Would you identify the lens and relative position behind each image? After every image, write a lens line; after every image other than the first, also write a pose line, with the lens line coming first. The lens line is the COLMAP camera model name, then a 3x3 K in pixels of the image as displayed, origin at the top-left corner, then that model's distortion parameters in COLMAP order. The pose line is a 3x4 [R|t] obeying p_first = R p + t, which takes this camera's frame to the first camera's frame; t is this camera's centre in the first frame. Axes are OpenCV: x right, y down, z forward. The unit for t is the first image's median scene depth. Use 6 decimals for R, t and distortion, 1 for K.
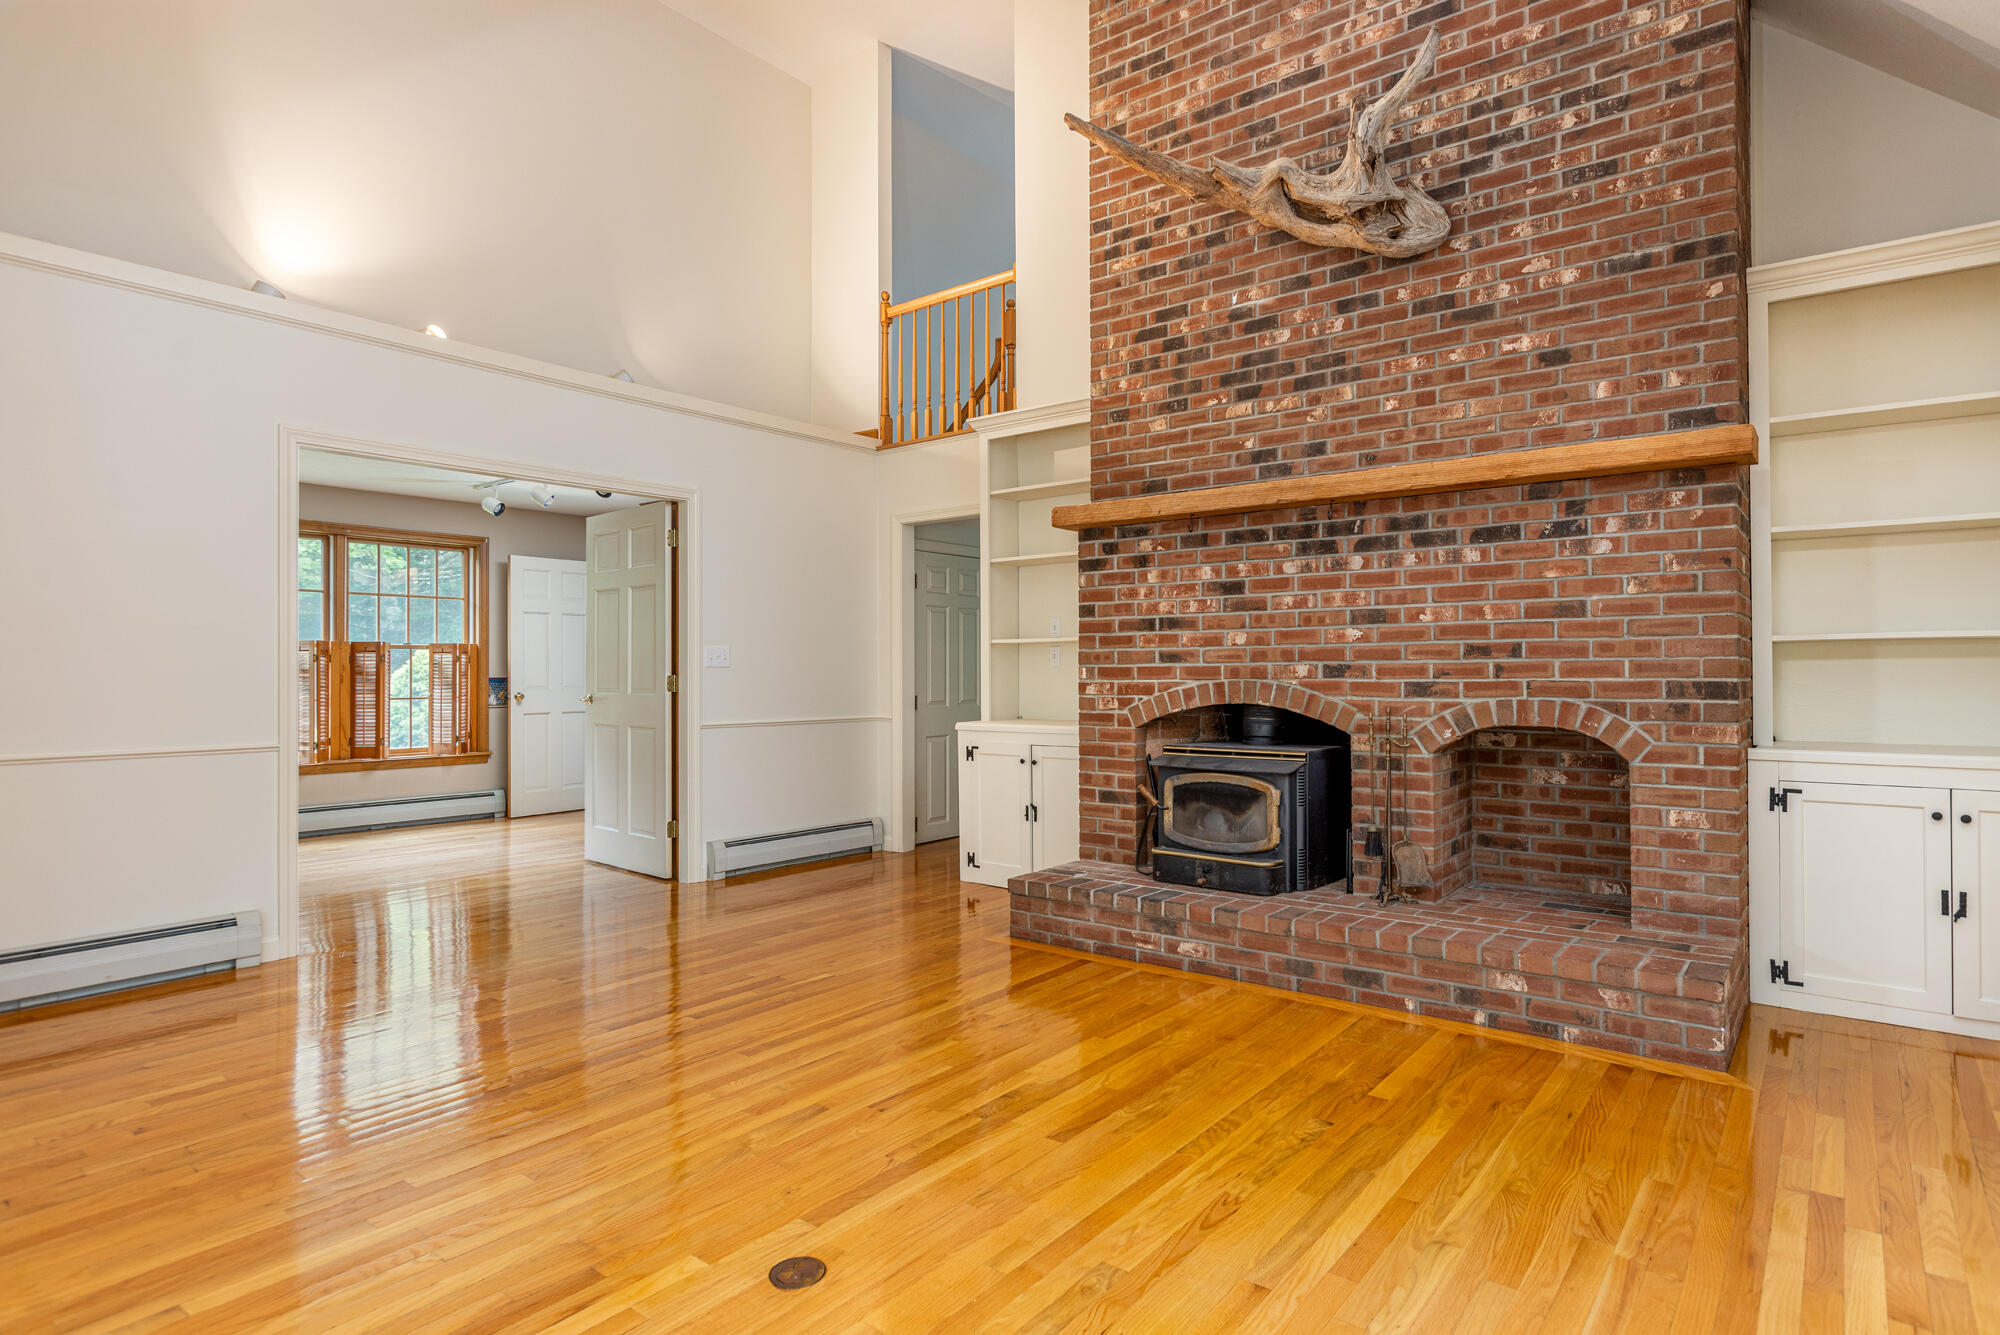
lens RADIAL K [[1085.8, 0, 1005.7], [0, 1085.8, 655.3], [0, 0, 1]] dist [0.001613, -0.001056]
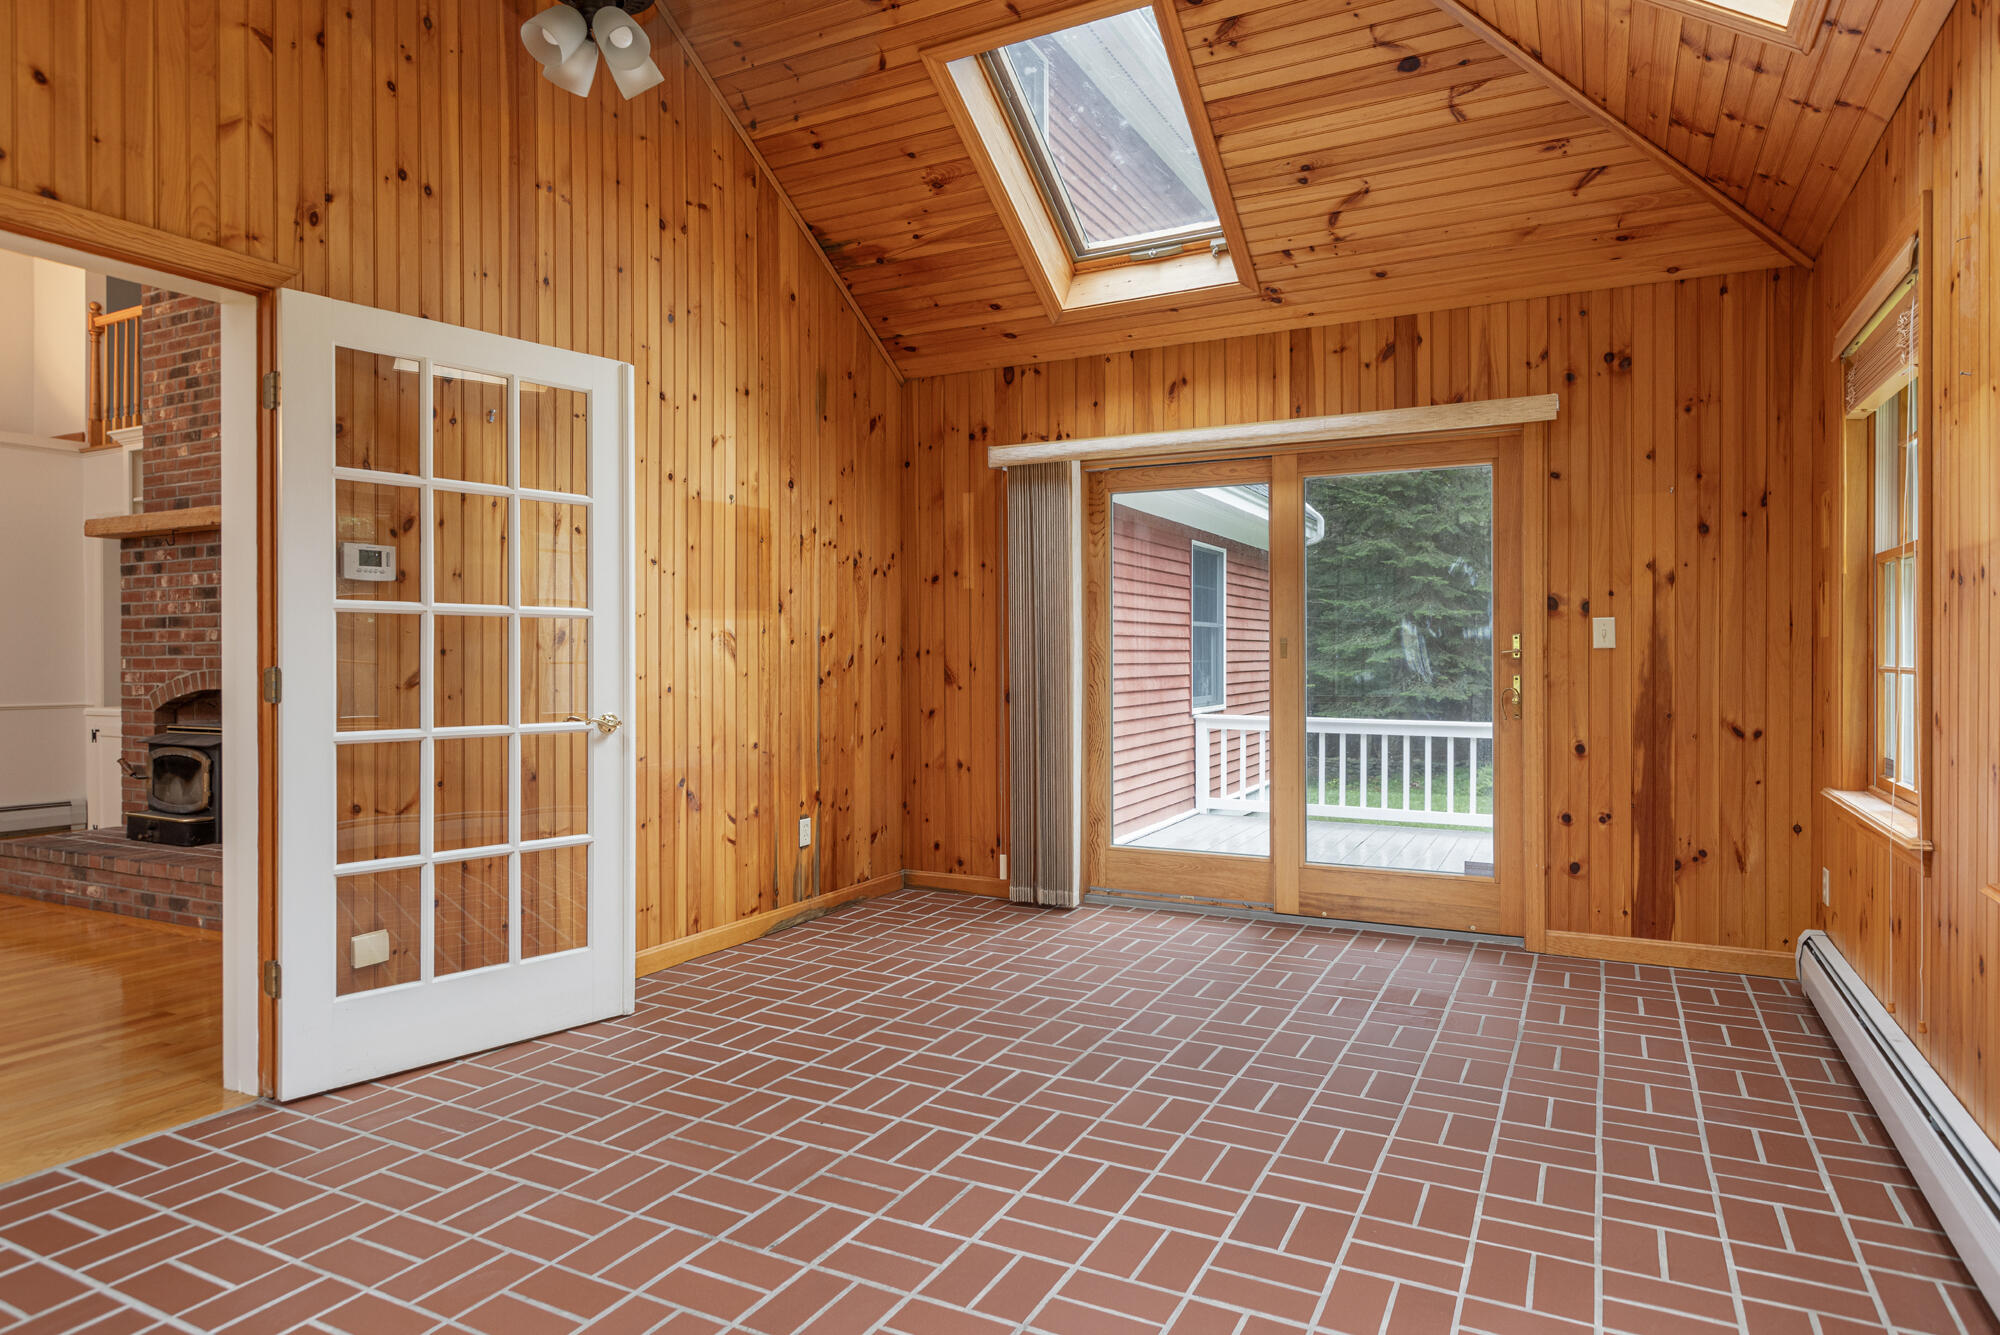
lens RADIAL K [[1100.1, 0, 996.9], [0, 1100.1, 657.3], [0, 0, 1]] dist [0.002411, -0.000144]
pose [[0.976102, 0.000906, 0.217313, 0.839127], [-0.004000, 0.999897, 0.013800, -0.011854], [-0.217278, -0.014339, 0.976005, -0.397730]]
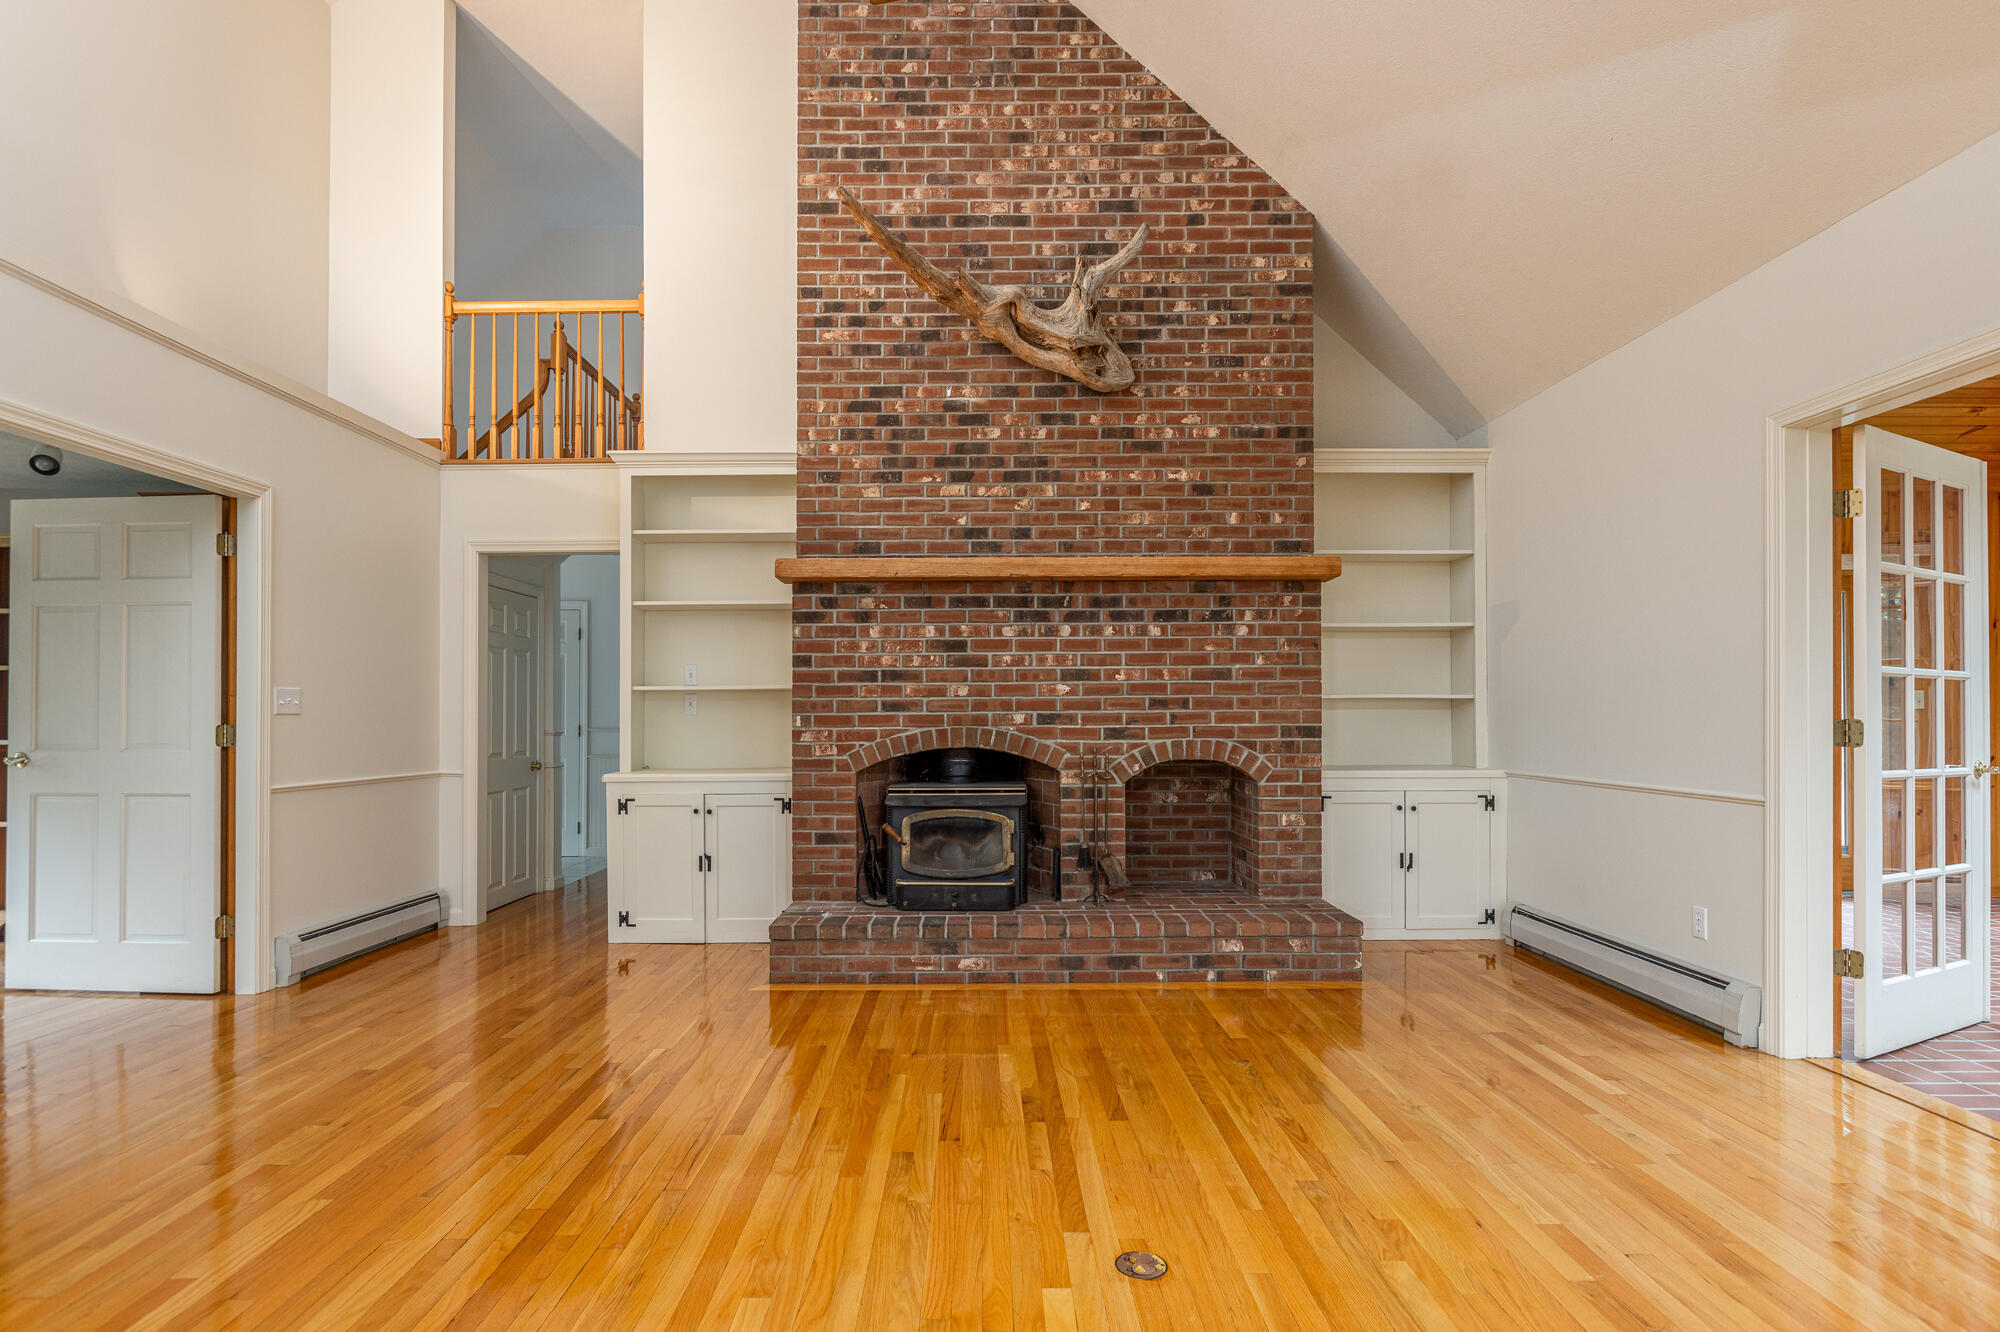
lens RADIAL K [[1030.7, 0, 999.3], [0, 1030.7, 704.2], [0, 0, 1]] dist [-0.005999, 0.000532]
pose [[0.780203, 0.009337, 0.625456, -0.456370], [-0.008523, 0.999954, -0.004295, 0.003444], [-0.625468, -0.001980, 0.780247, 0.133847]]
